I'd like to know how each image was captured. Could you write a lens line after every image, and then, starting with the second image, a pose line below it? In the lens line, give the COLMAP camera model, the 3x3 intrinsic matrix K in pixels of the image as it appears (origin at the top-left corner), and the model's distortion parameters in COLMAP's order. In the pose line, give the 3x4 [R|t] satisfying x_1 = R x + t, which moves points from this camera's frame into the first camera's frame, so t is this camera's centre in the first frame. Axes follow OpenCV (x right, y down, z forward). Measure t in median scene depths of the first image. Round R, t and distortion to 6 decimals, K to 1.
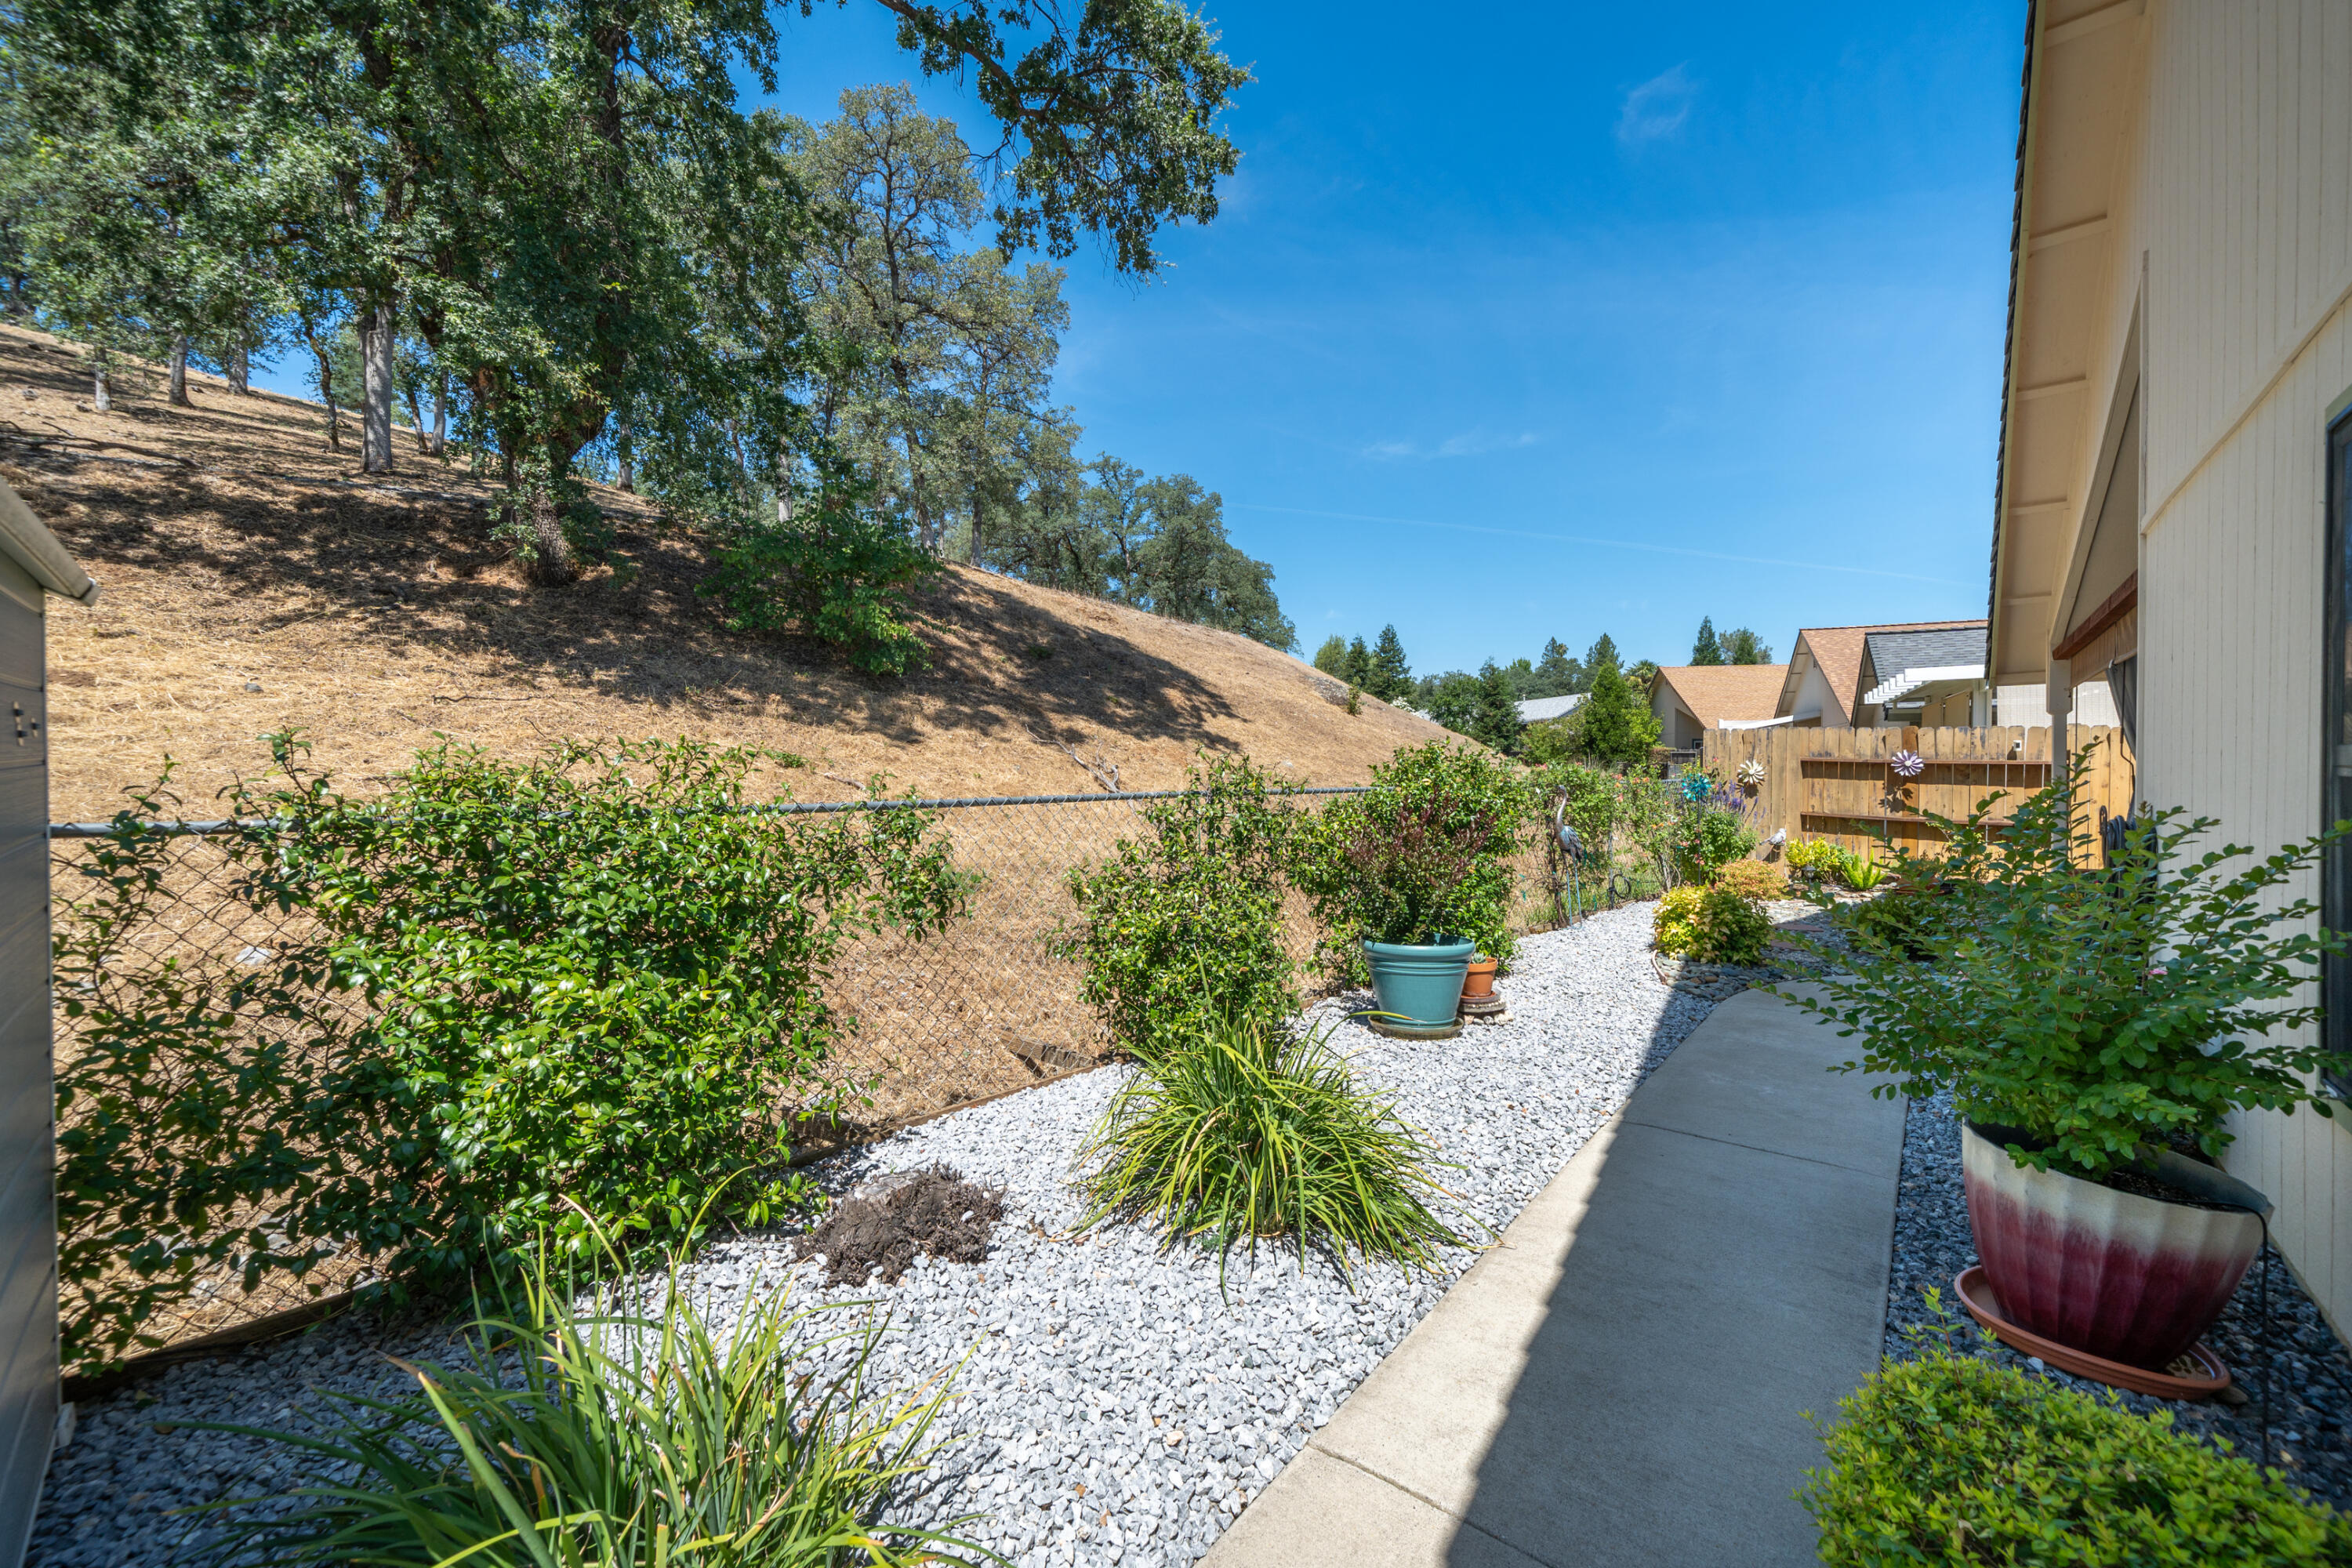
lens RADIAL K [[919.6, 0, 1171.9], [0, 919.6, 784.8], [0, 0, 1]] dist [-0.009559, 0.000539]
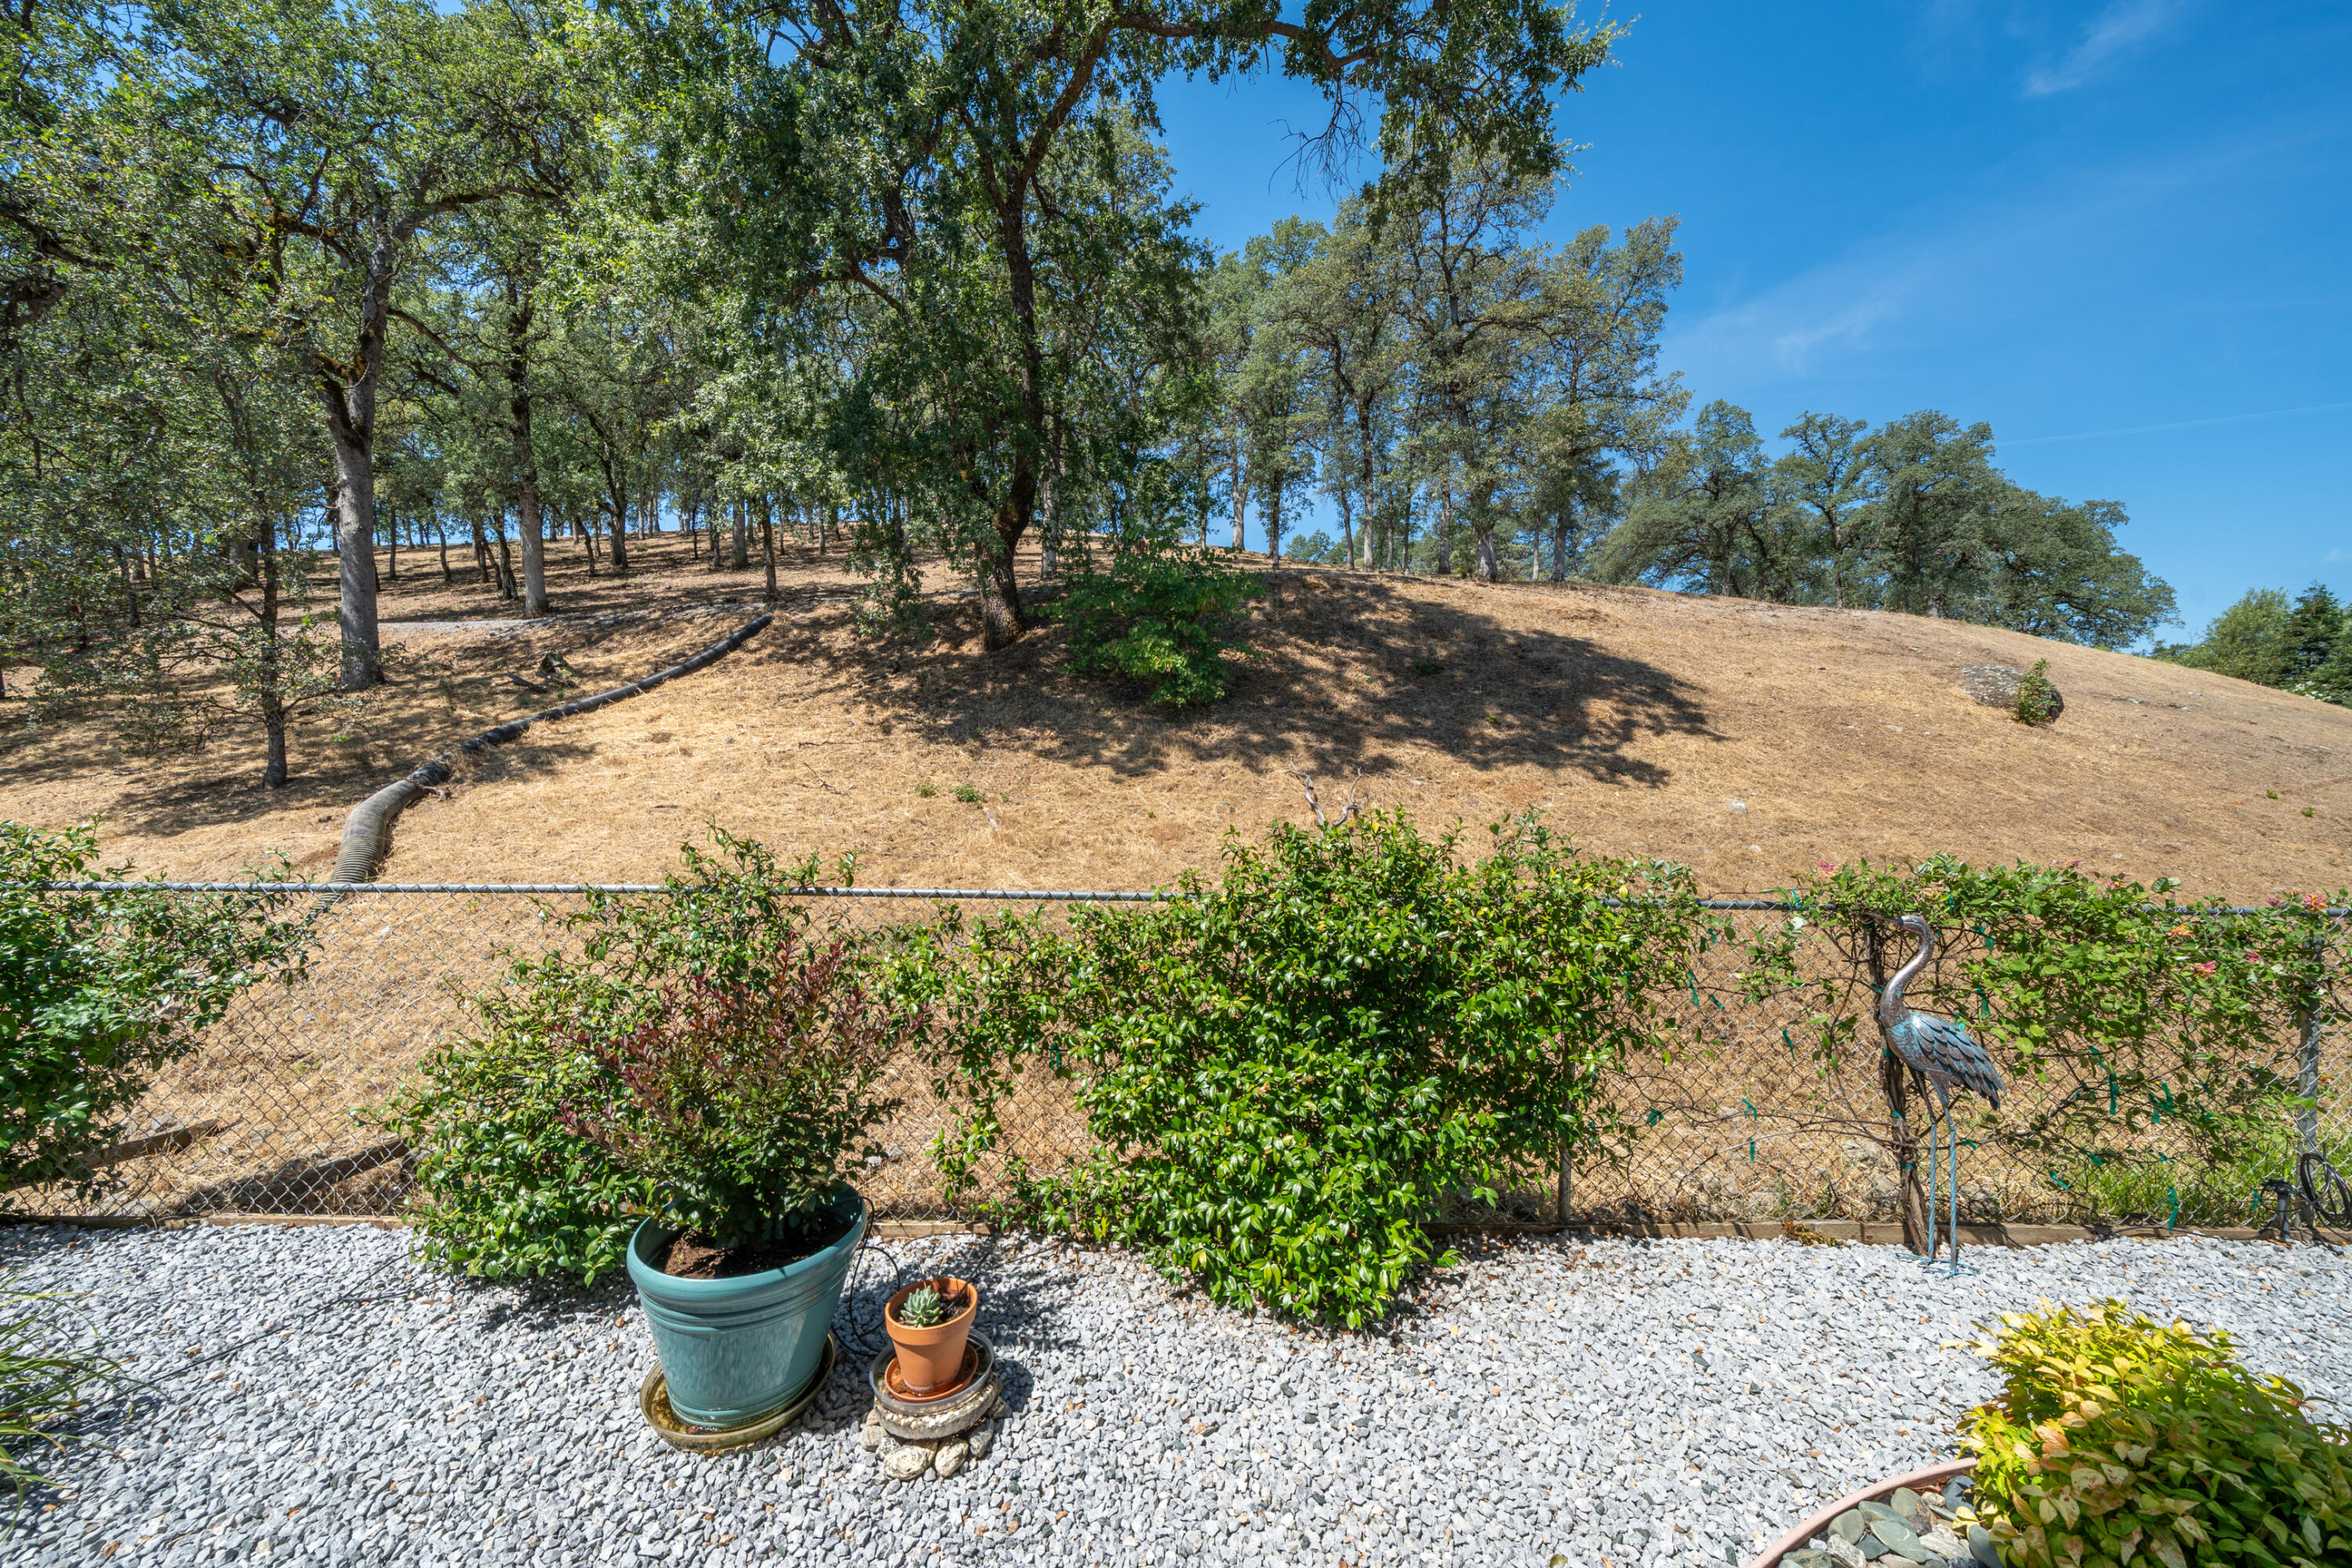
lens RADIAL K [[805.6, 0, 1170.2], [0, 805.6, 801.4], [0, 0, 1]] dist [-0.011715, 0.000015]
pose [[0.693914, 0.039275, -0.718986, 0.333616], [-0.028387, 0.999227, 0.027186, -0.037223], [0.719498, 0.001545, 0.694493, 0.372529]]
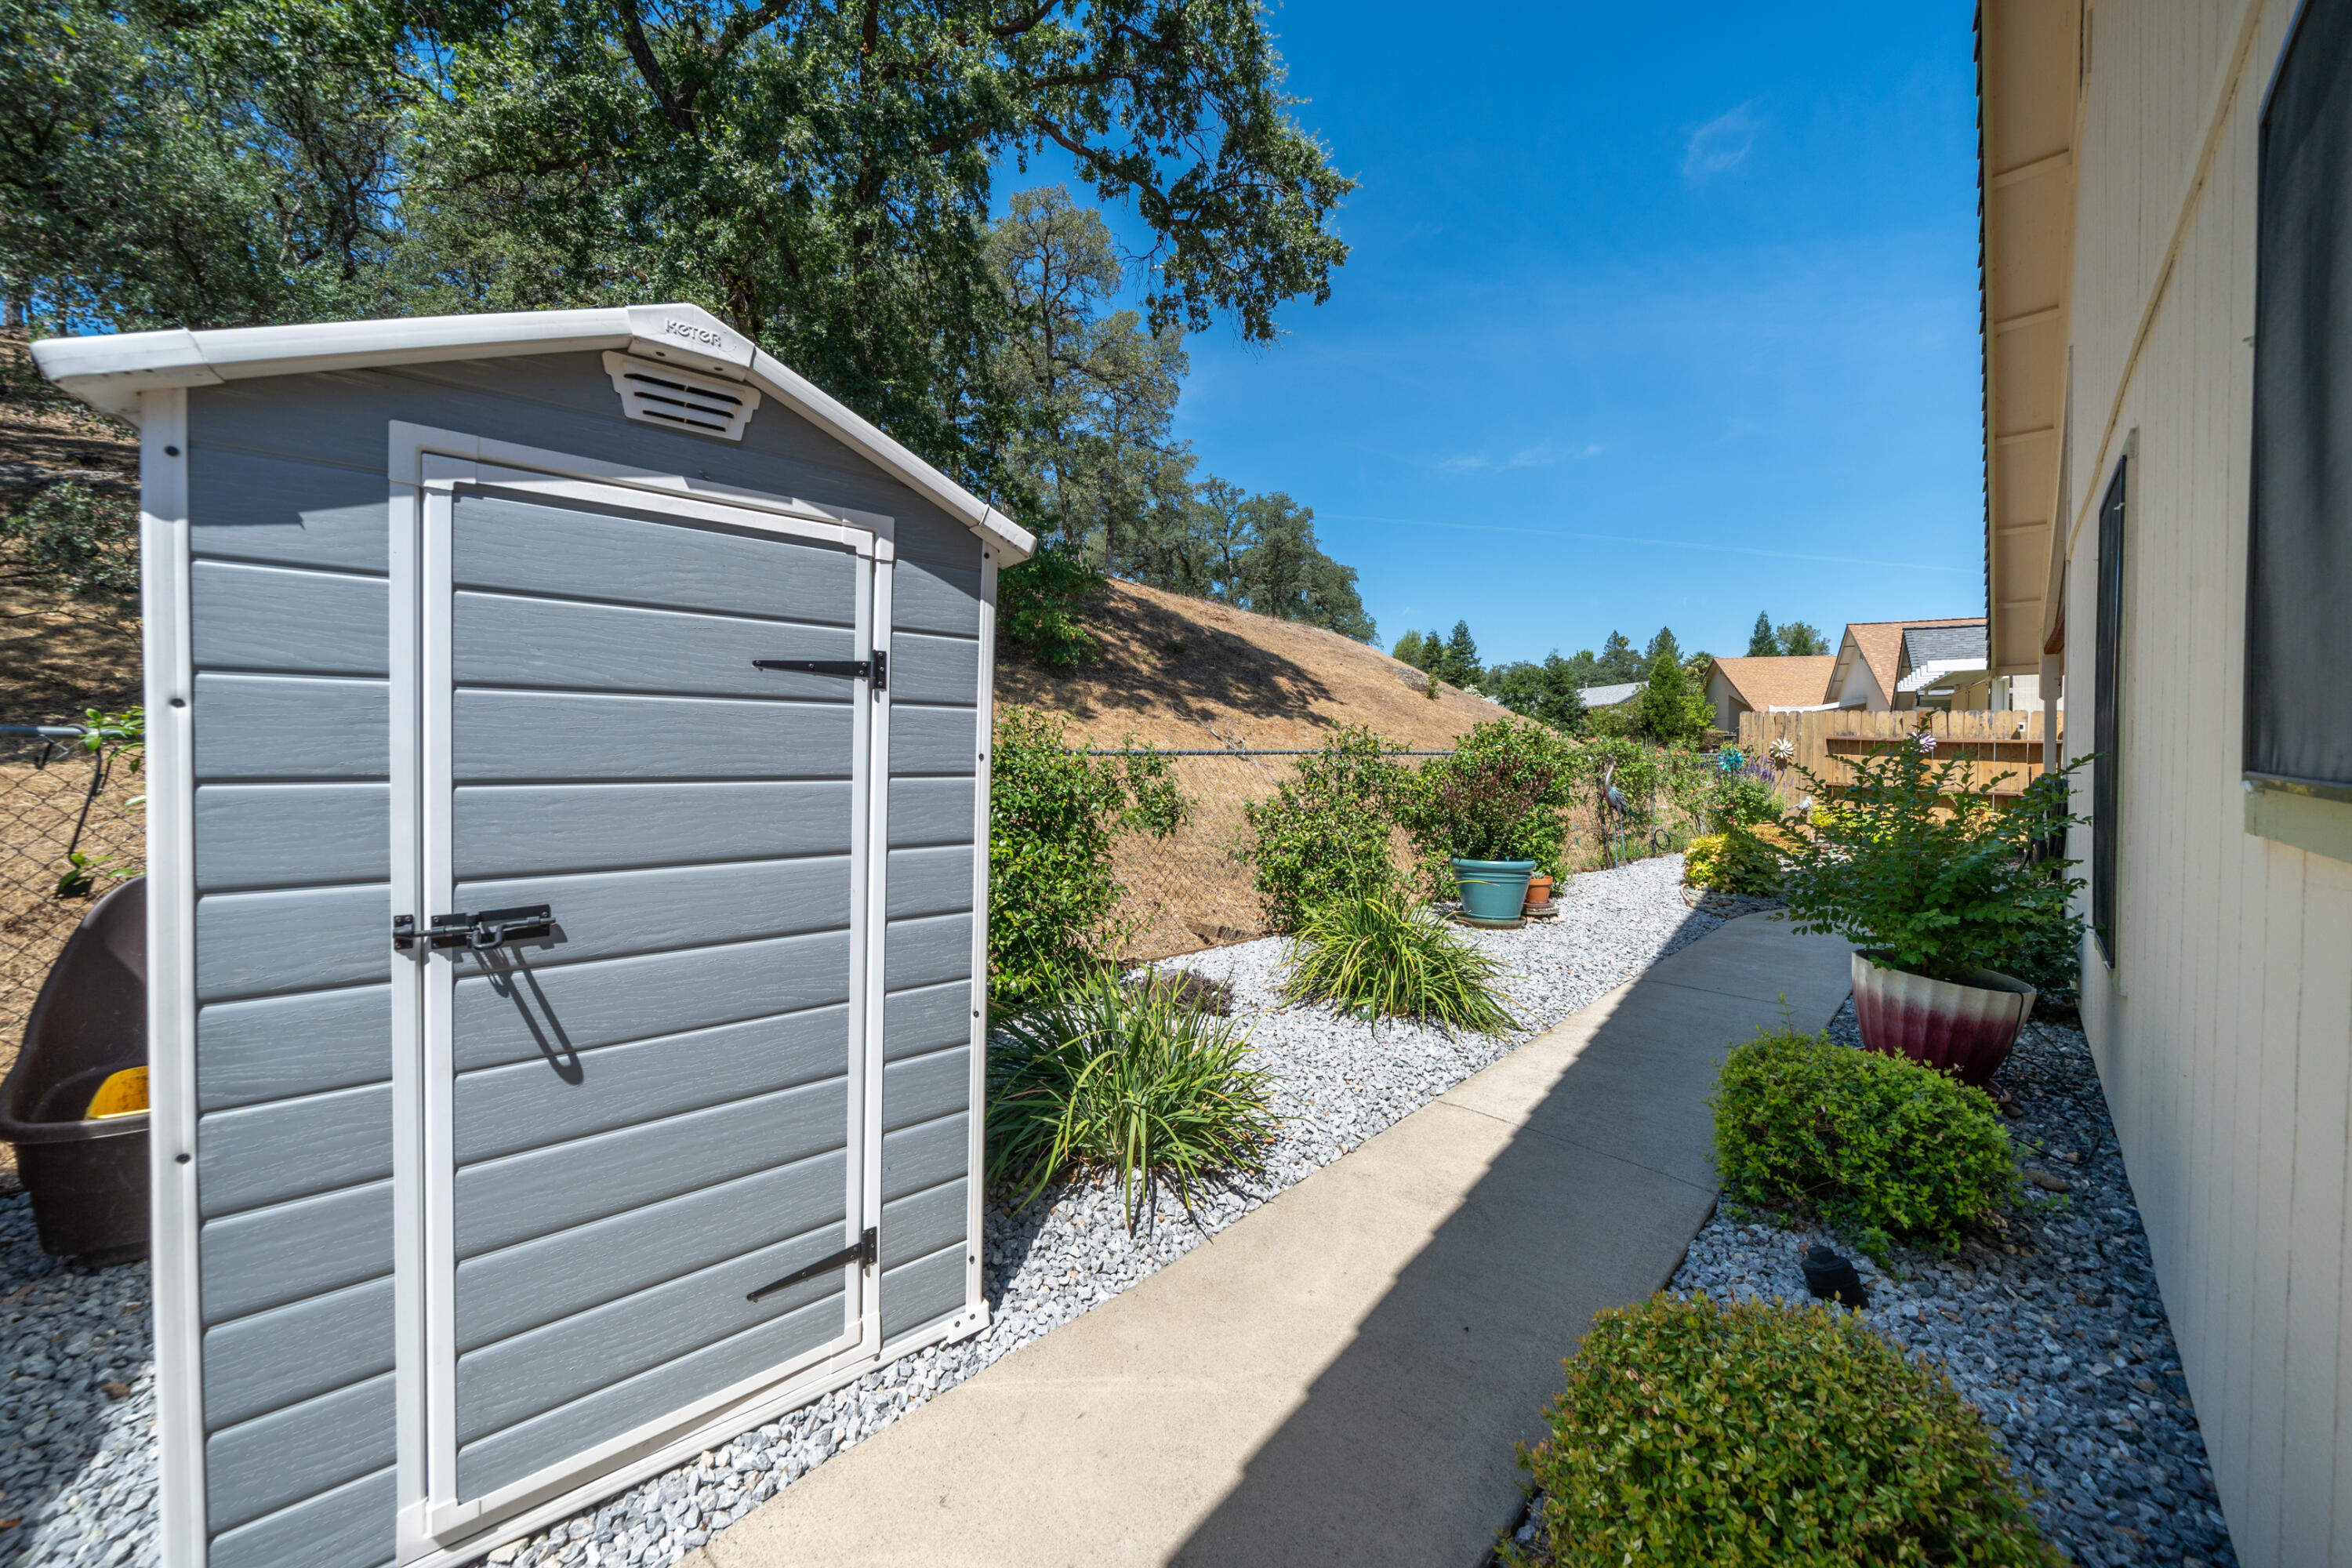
lens RADIAL K [[805.6, 0, 1171.1], [0, 805.6, 760.4], [0, 0, 1]] dist [-0.011715, 0.000015]
pose [[0.993721, 0.012782, -0.111157, -0.035402], [-0.012865, 0.999917, -0.000028, 0.011807], [0.111147, 0.001458, 0.993803, -0.112463]]
